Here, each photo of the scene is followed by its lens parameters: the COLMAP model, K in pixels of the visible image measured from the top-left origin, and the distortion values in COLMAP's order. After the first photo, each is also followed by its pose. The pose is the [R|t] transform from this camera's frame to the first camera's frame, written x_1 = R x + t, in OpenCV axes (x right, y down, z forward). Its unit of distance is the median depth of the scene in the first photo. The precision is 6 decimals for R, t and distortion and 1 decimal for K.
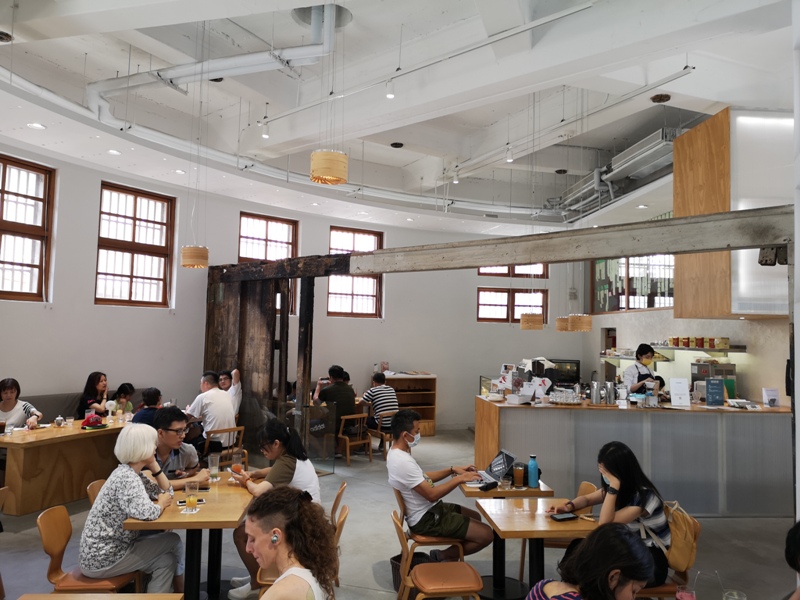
lens RADIAL K [[603.4, 0, 400.0], [0, 603.4, 300.0], [0, 0, 1]] dist [-0.002244, -0.003353]
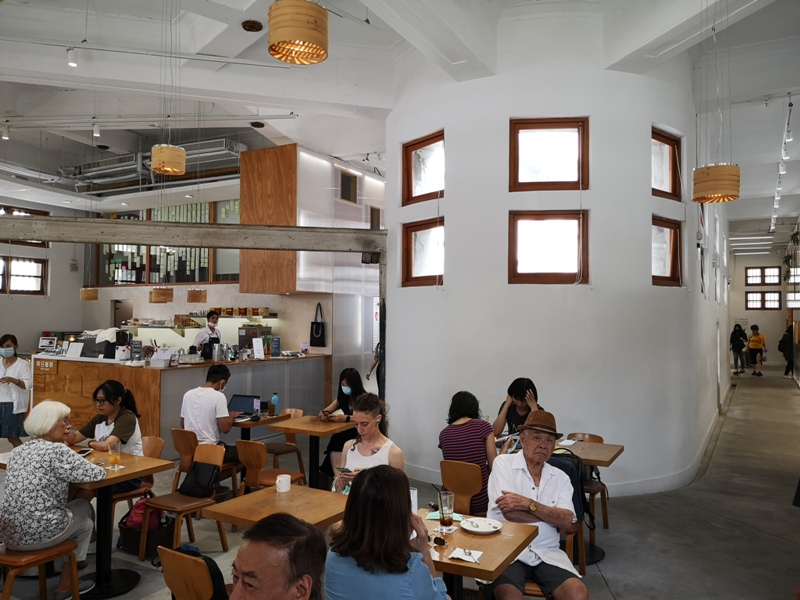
lens RADIAL K [[626.2, 0, 400.0], [0, 626.2, 300.0], [0, 0, 1]] dist [-0.009864, -0.004005]
pose [[0.547226, 0.002570, 0.836981, -0.473527], [-0.042004, 0.998820, 0.024396, -0.001235], [-0.835930, -0.048506, 0.546688, -0.017258]]
